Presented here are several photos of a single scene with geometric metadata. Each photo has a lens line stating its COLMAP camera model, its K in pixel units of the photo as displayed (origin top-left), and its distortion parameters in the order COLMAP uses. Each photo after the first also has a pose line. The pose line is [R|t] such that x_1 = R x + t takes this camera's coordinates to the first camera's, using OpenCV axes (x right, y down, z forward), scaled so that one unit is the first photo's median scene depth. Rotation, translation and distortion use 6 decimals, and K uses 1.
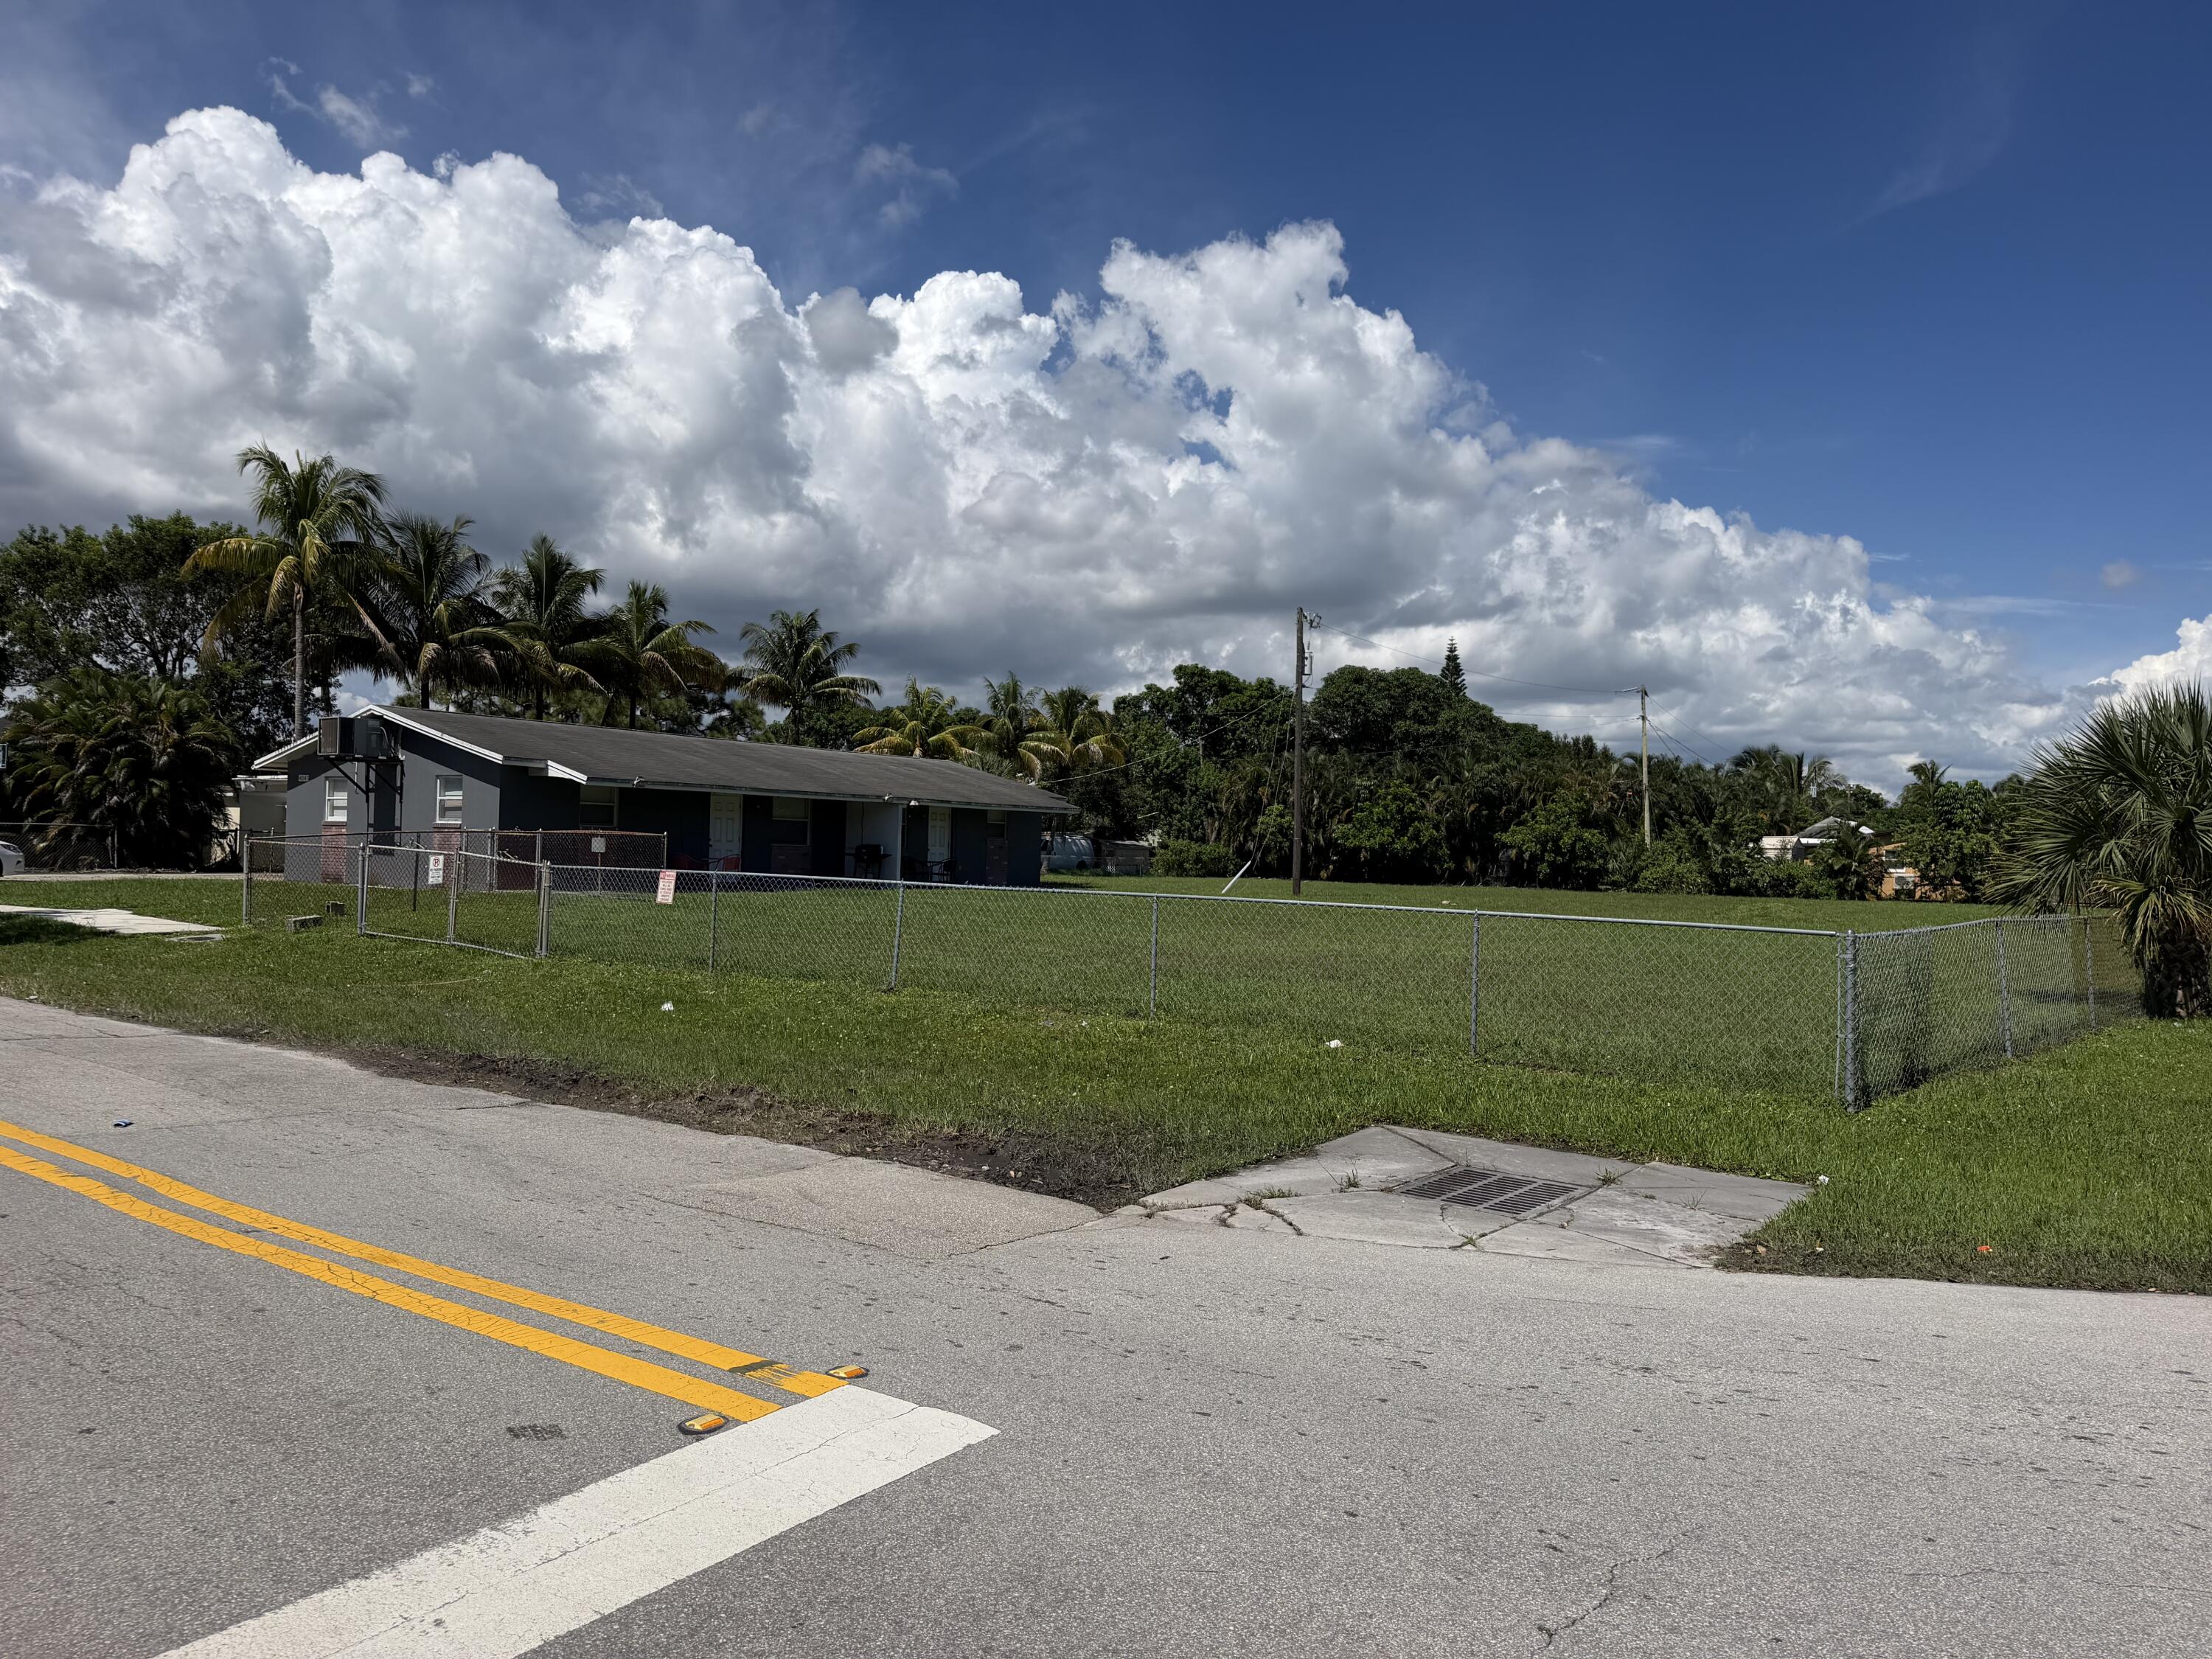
lens RADIAL K [[1547.2, 0, 1116.4], [0, 1547.2, 771.4], [0, 0, 1]] dist [0.011400, -0.023597]
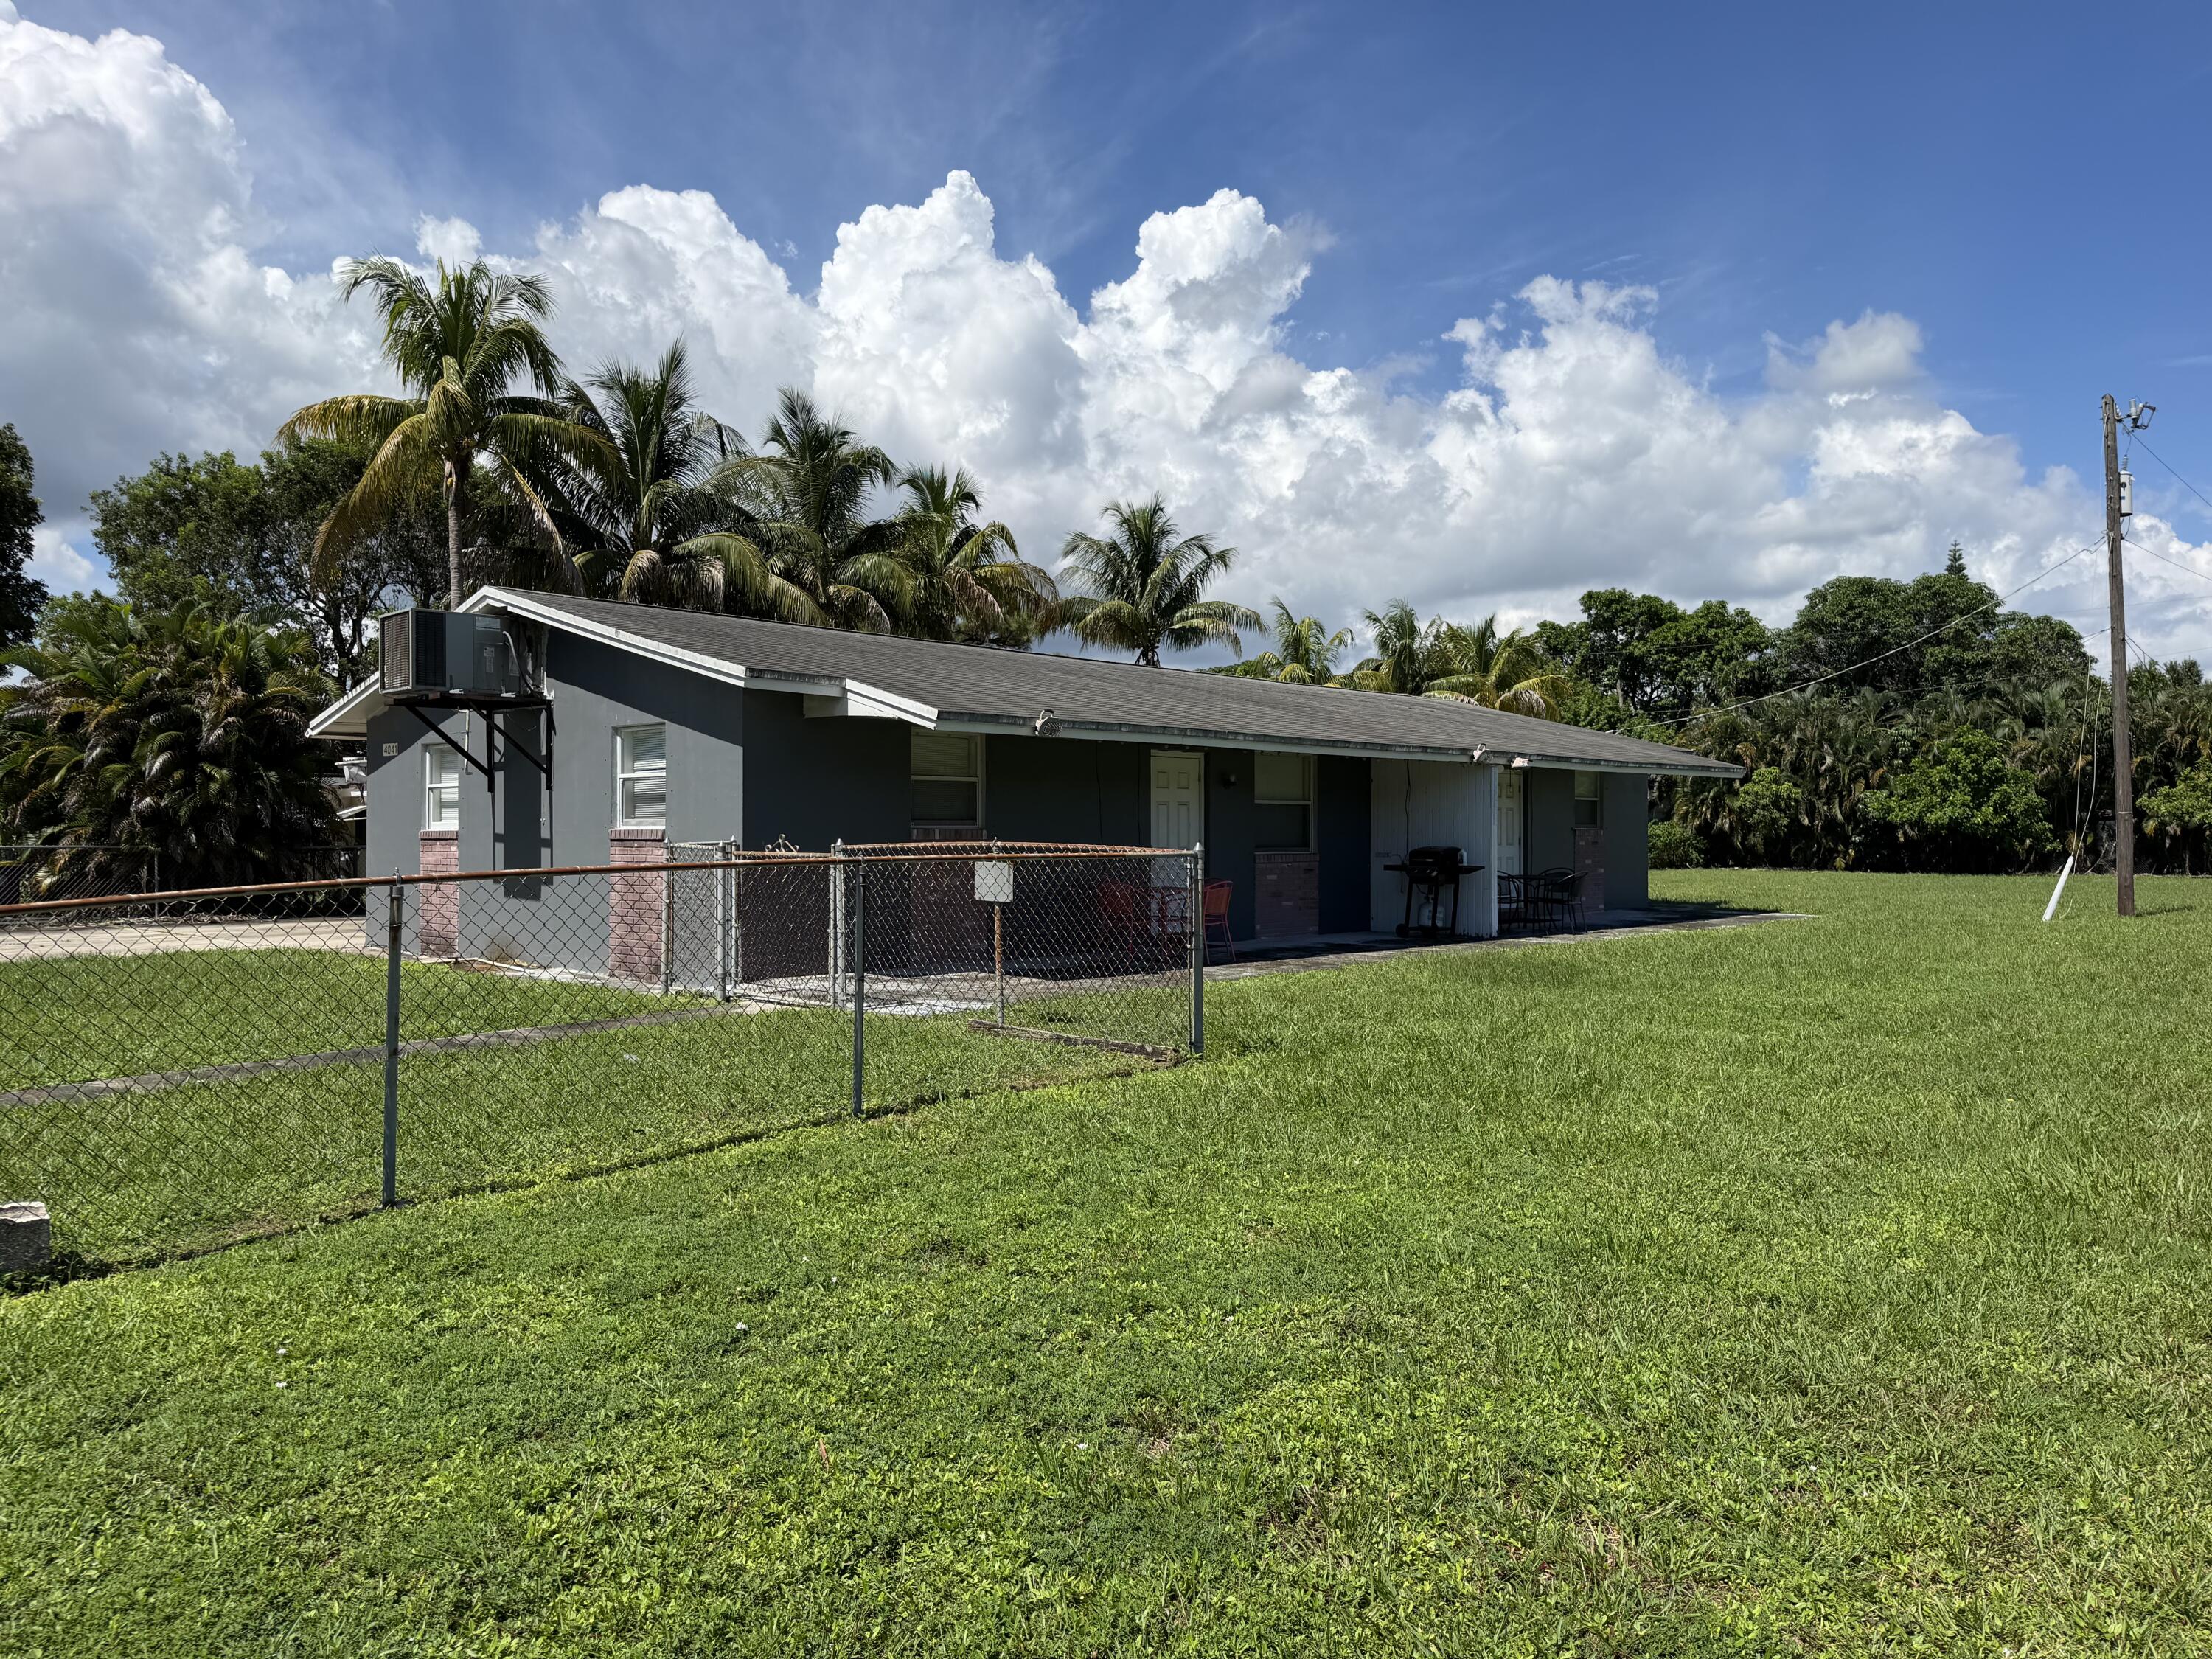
lens RADIAL K [[1547.2, 0, 1082.1], [0, 1547.2, 824.5], [0, 0, 1]] dist [0.011400, -0.023597]
pose [[0.983800, -0.026648, -0.177276, -0.179582], [0.034642, 0.998511, 0.042149, 0.013687], [0.175889, -0.047608, 0.983258, 0.463956]]
